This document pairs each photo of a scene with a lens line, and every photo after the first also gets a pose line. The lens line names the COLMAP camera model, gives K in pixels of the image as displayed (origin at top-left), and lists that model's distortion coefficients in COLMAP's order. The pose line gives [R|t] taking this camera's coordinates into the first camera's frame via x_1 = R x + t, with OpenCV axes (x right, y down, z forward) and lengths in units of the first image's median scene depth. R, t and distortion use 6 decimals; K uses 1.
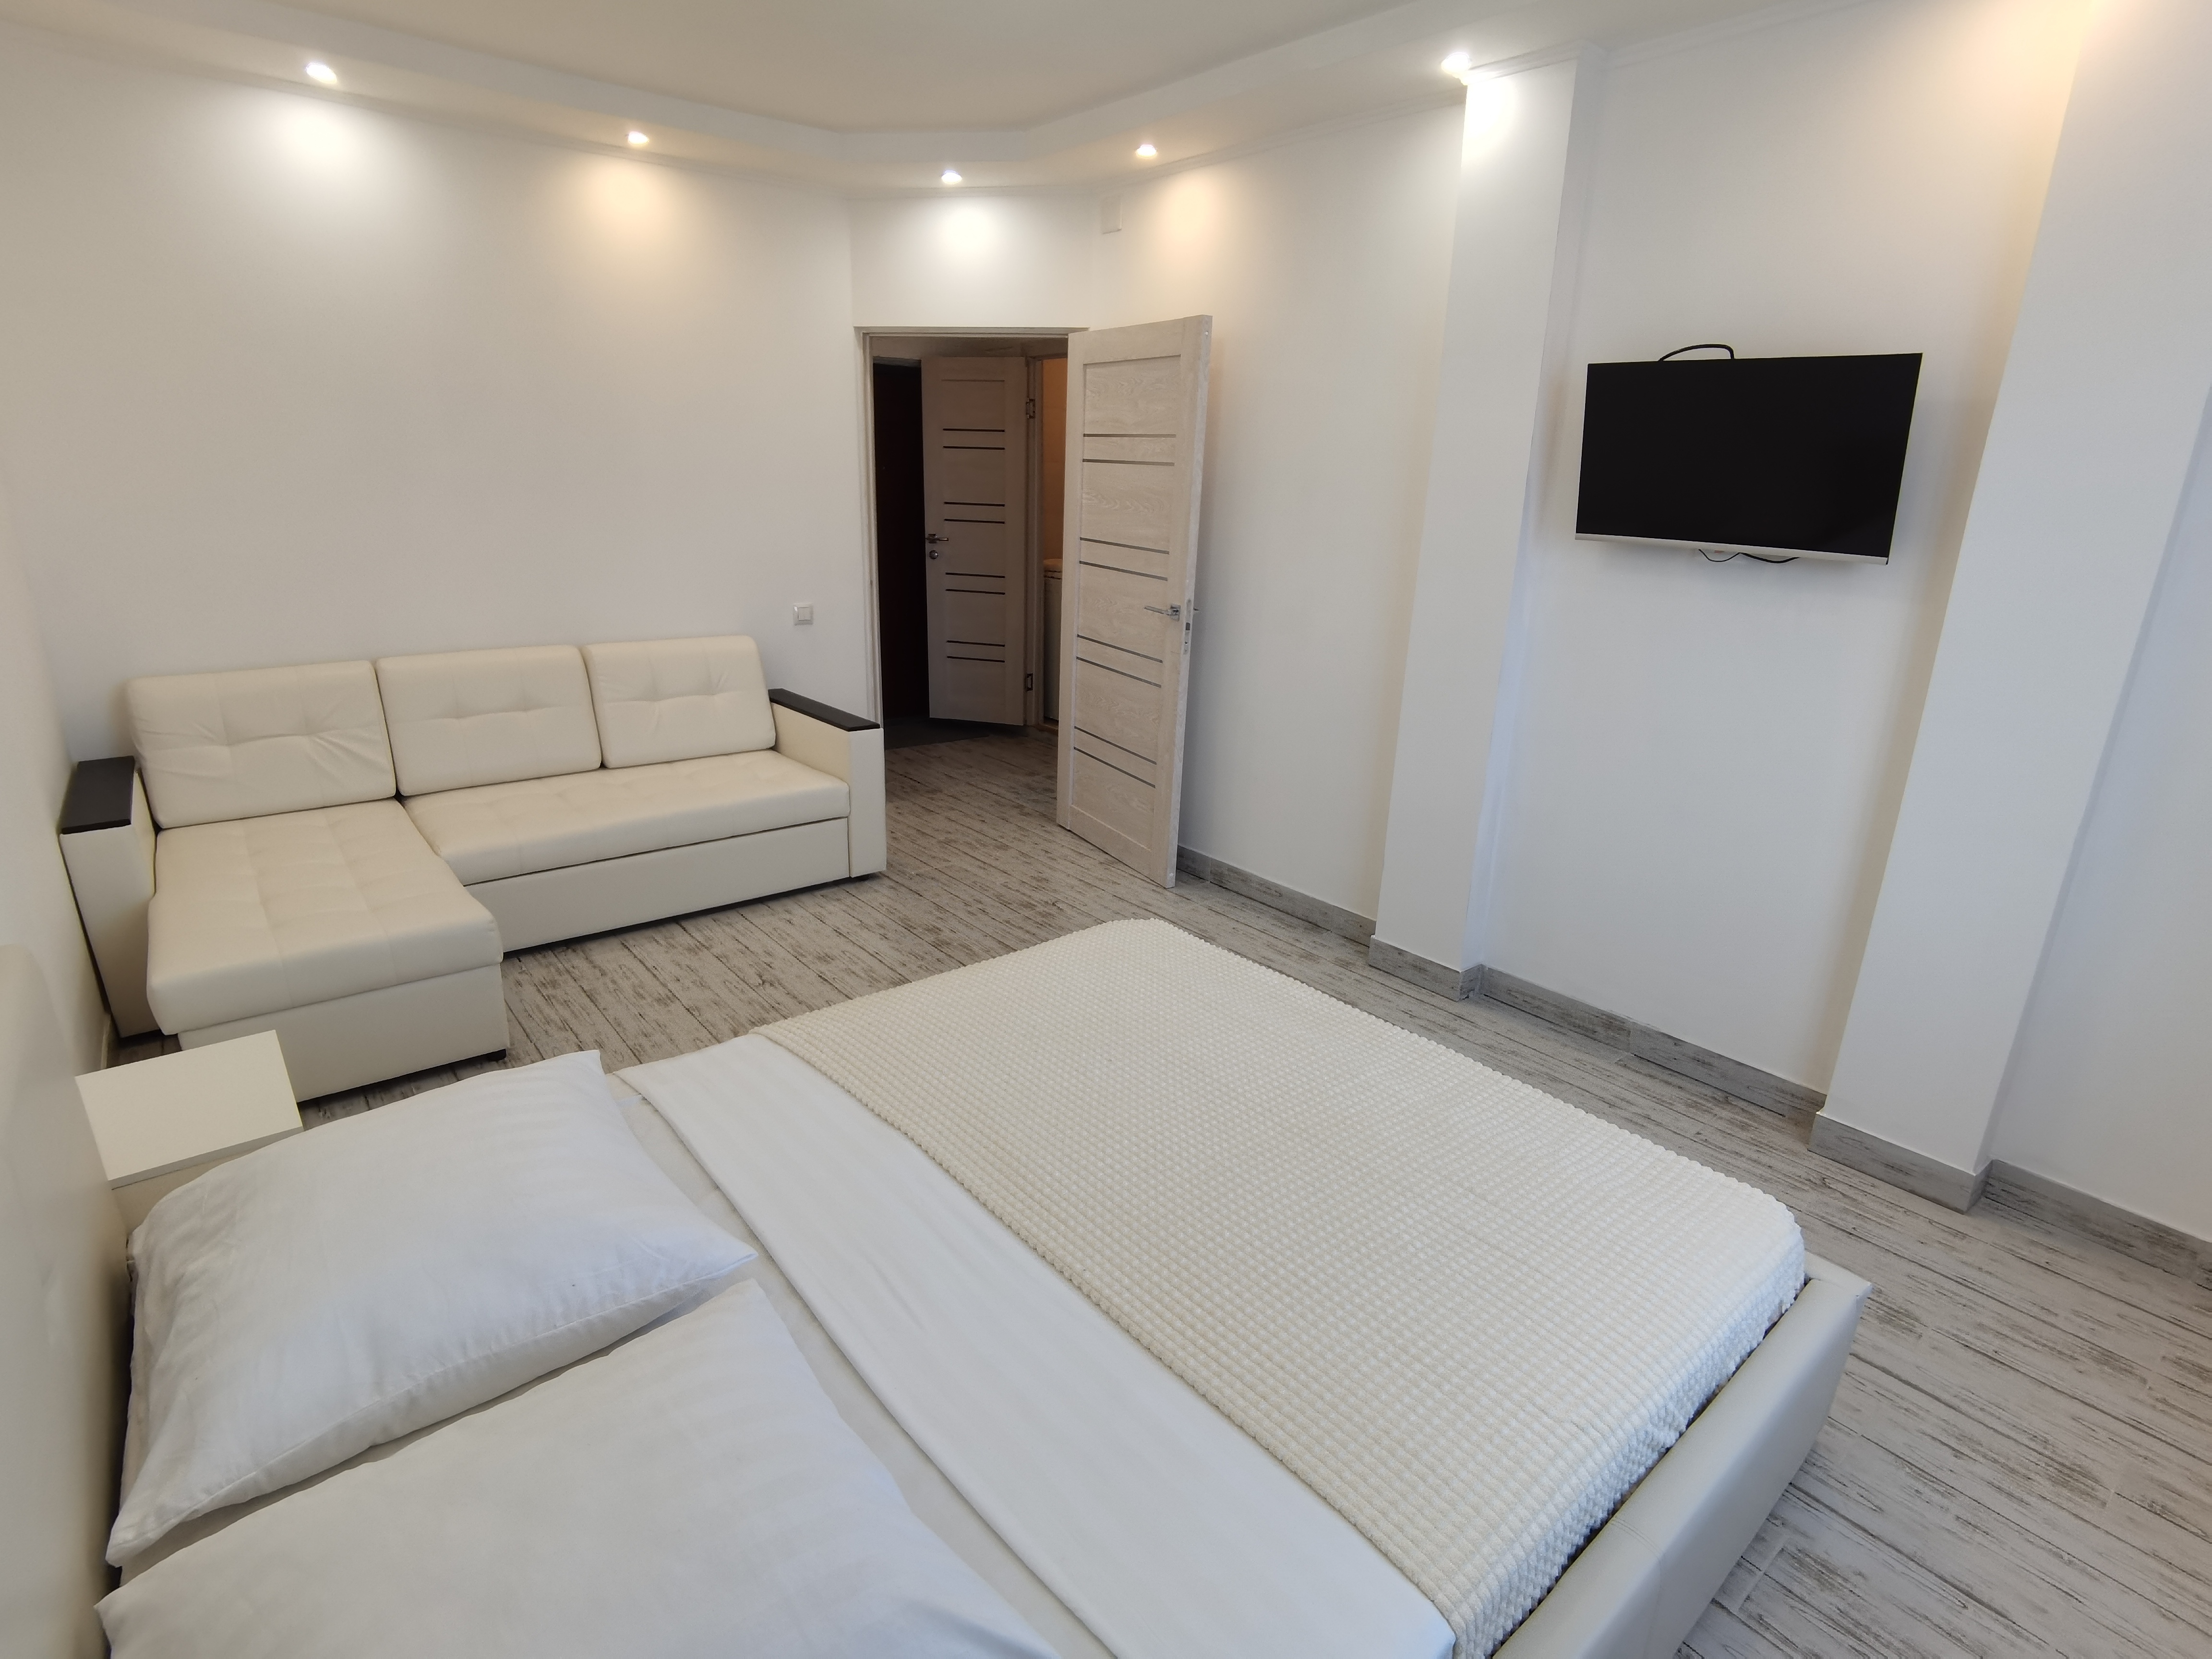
lens RADIAL K [[1110.7, 0, 1128.3], [0, 1110.7, 828.8], [0, 0, 1]] dist [-0.036984, 0.008151]
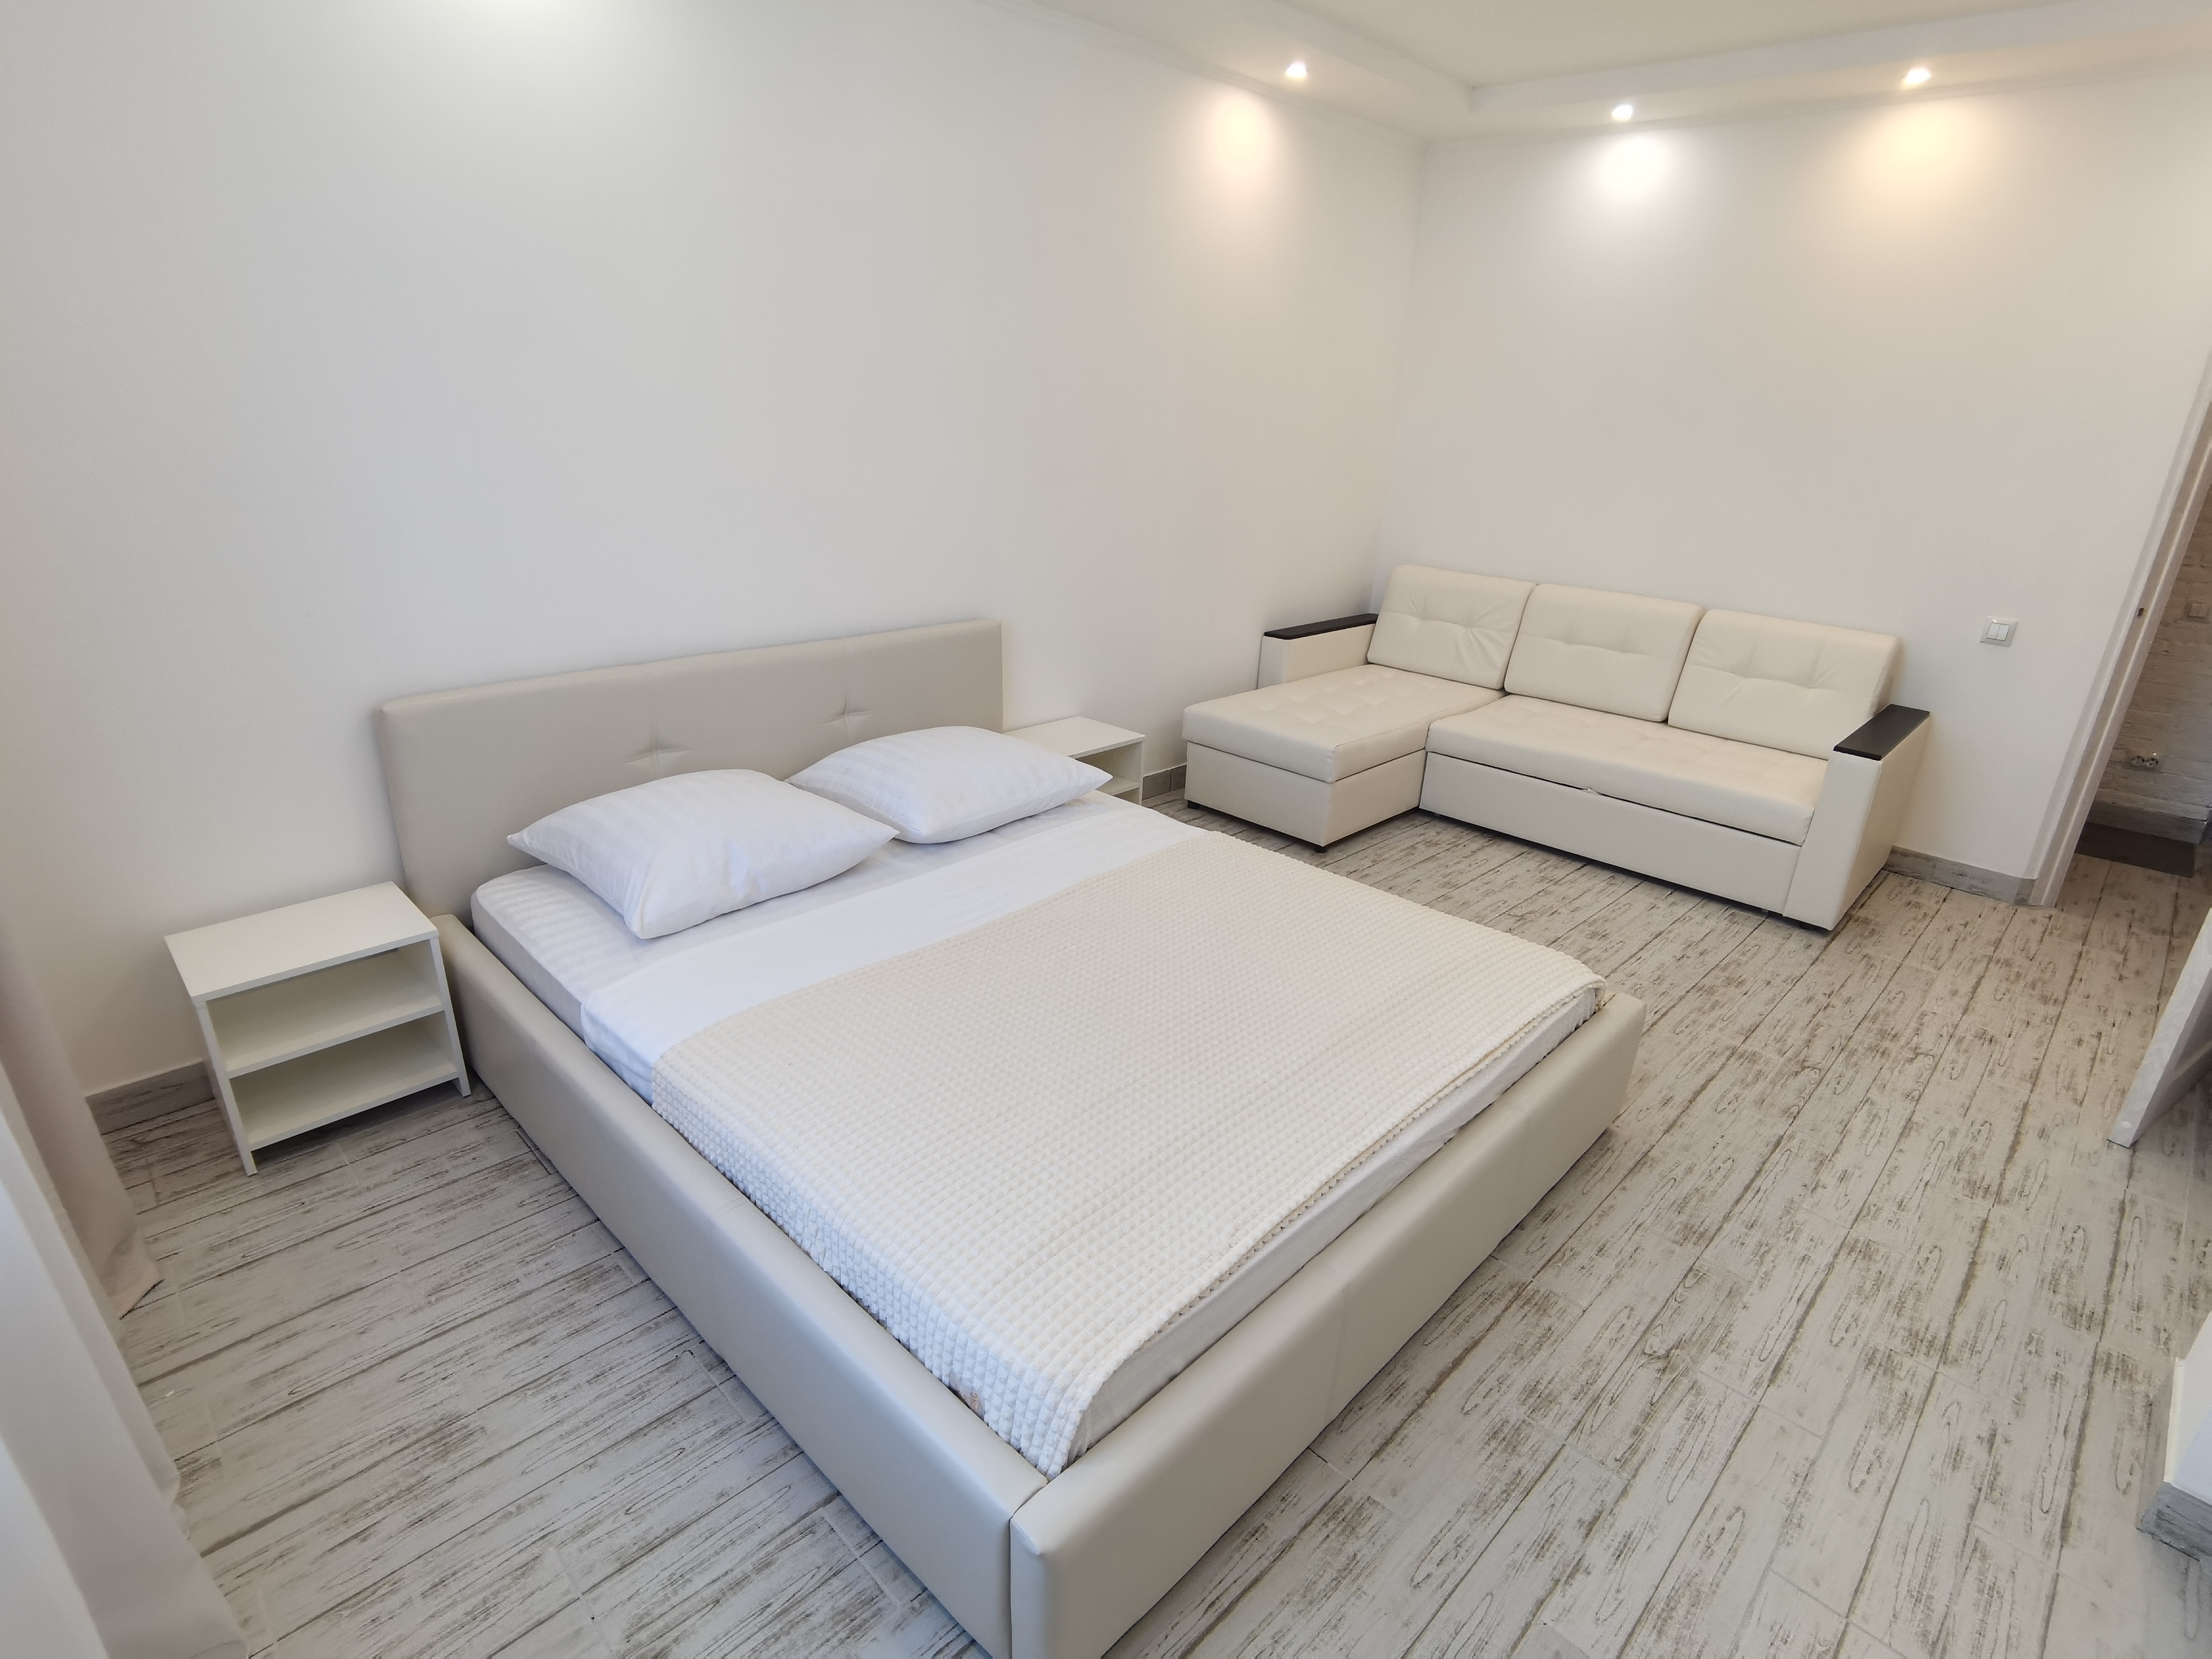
lens RADIAL K [[1110.7, 0, 1094.3], [0, 1110.7, 838.7], [0, 0, 1]] dist [-0.036984, 0.008151]
pose [[0.079997, 0.339341, -0.937255, 0.536225], [-0.327484, 0.897023, 0.296823, -0.096396], [0.941464, 0.283191, 0.182888, 0.349984]]
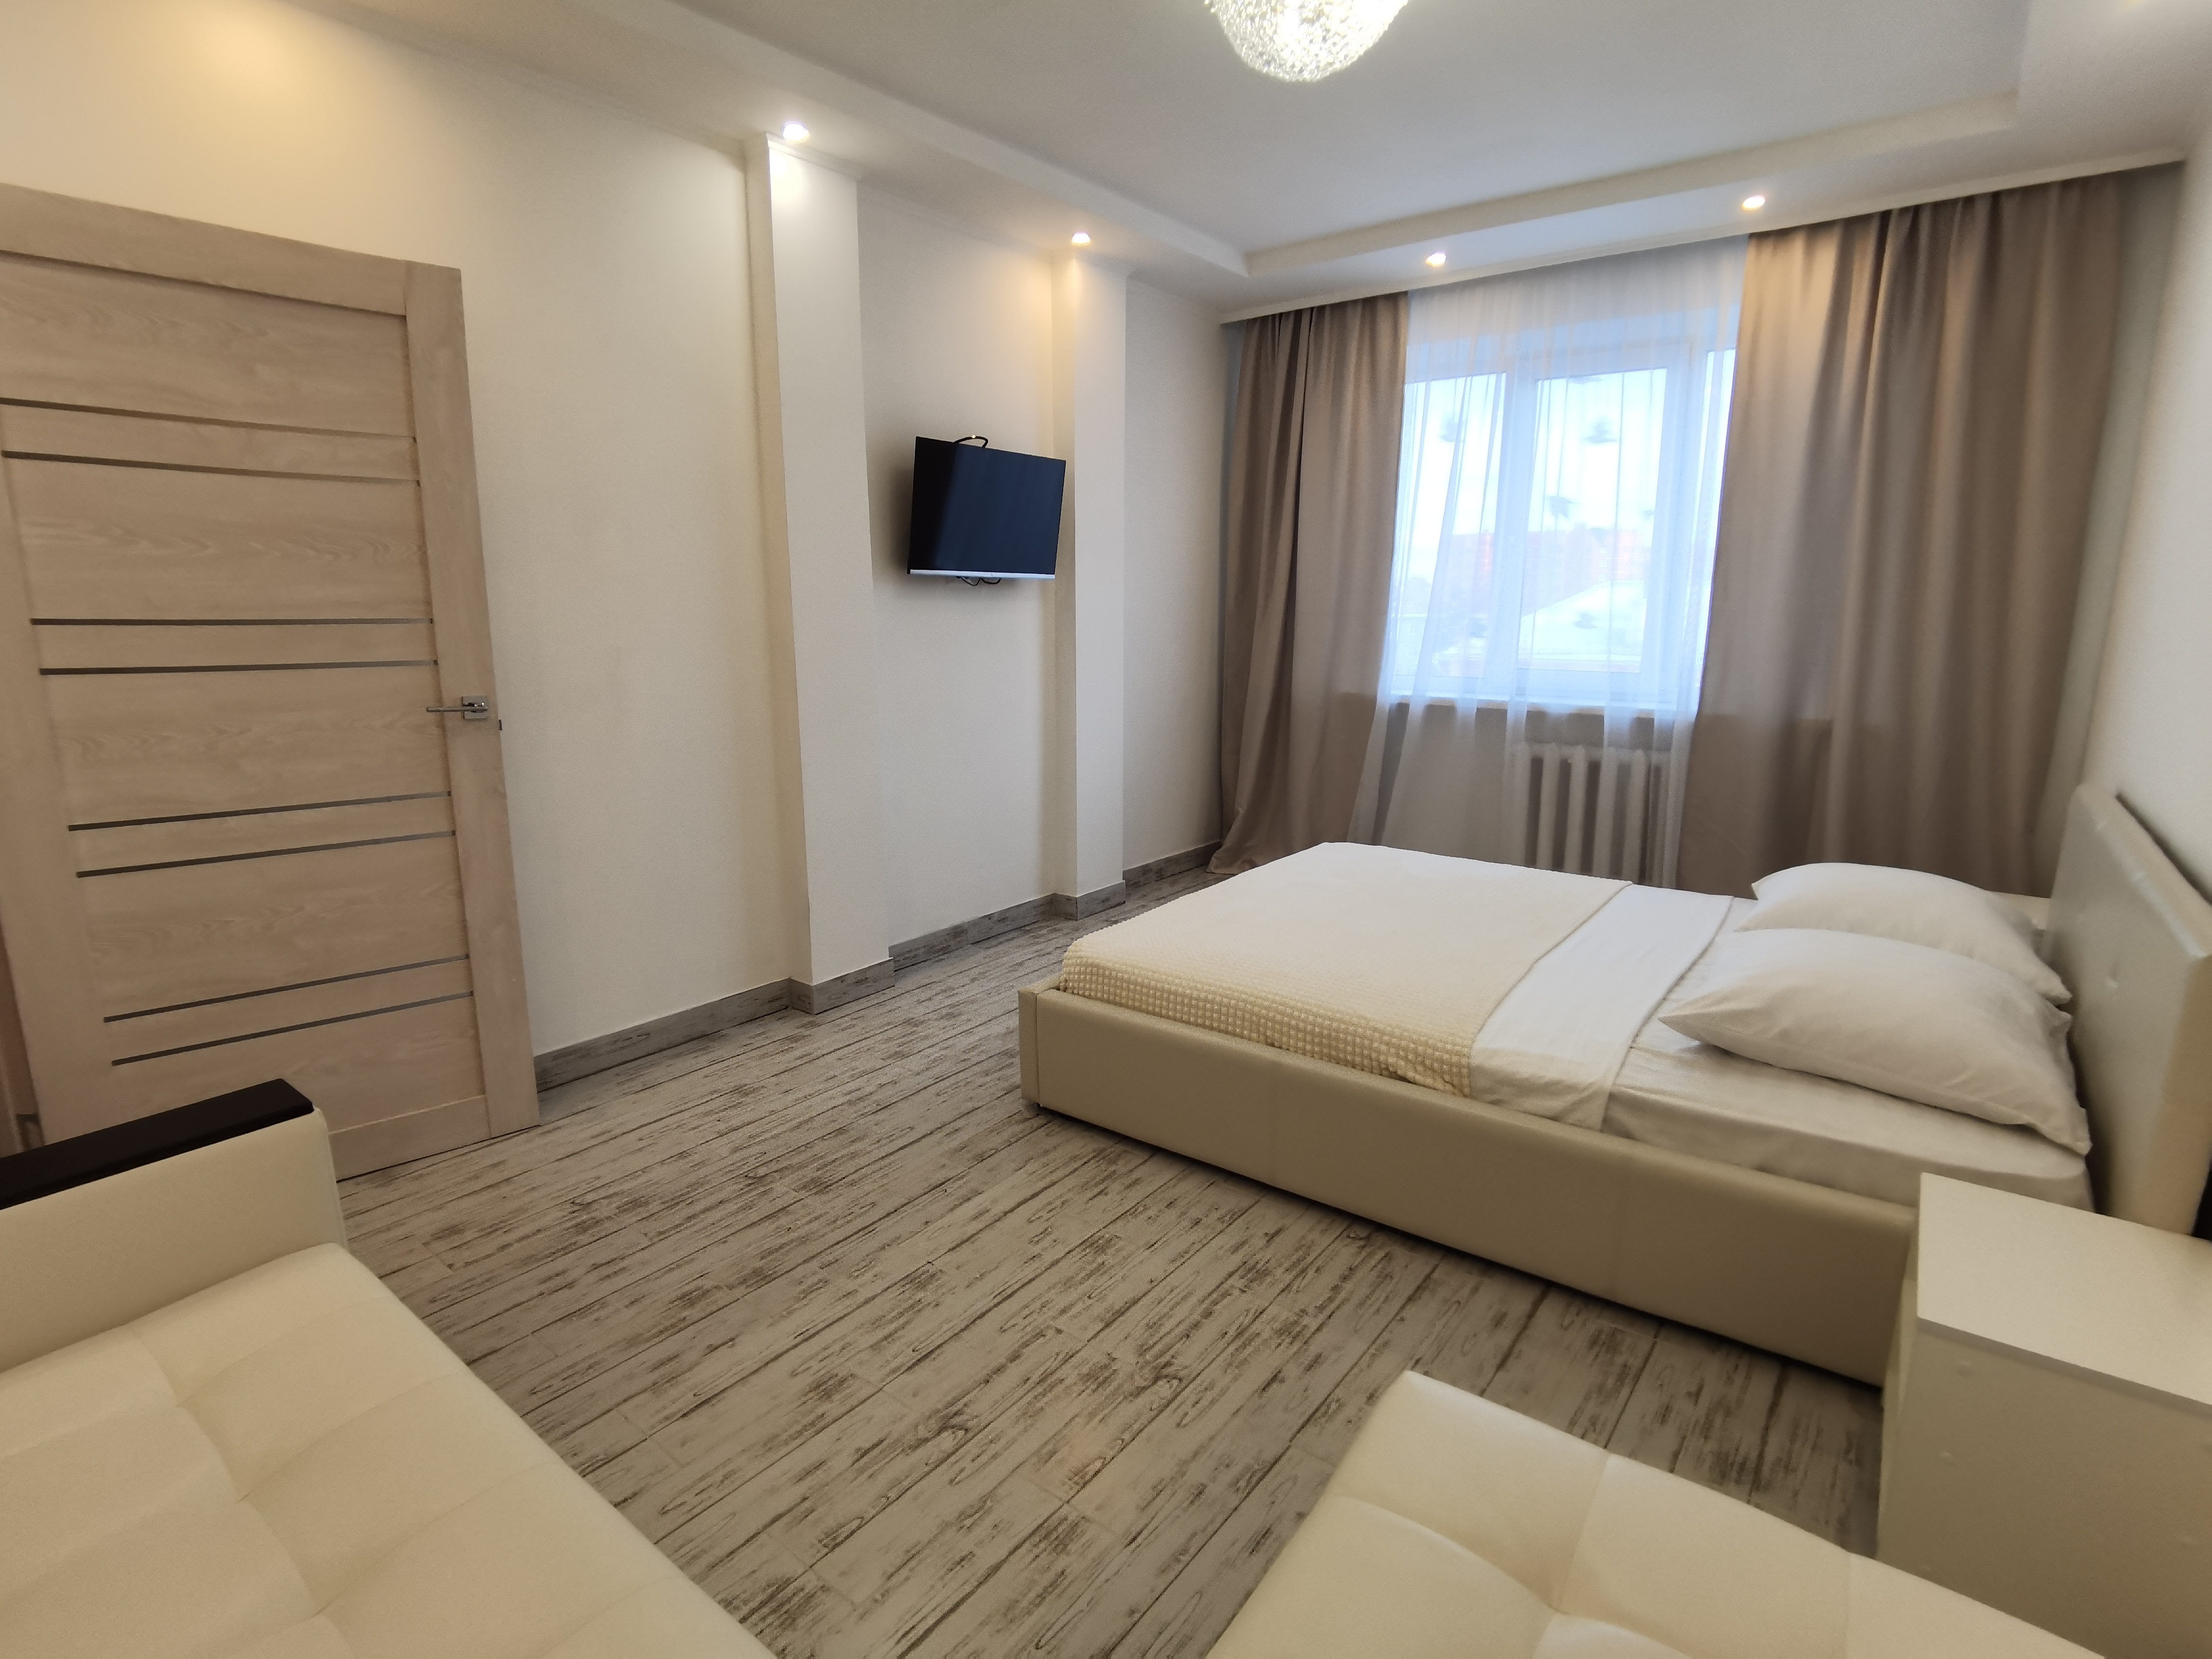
lens RADIAL K [[1110.7, 0, 1111.7], [0, 1110.7, 797.7], [0, 0, 1]] dist [-0.036984, 0.008151]
pose [[-0.212506, -0.209856, 0.954359, -0.688375], [0.284768, 0.920973, 0.265924, -0.224122], [-0.934745, 0.328281, -0.135952, 0.791221]]
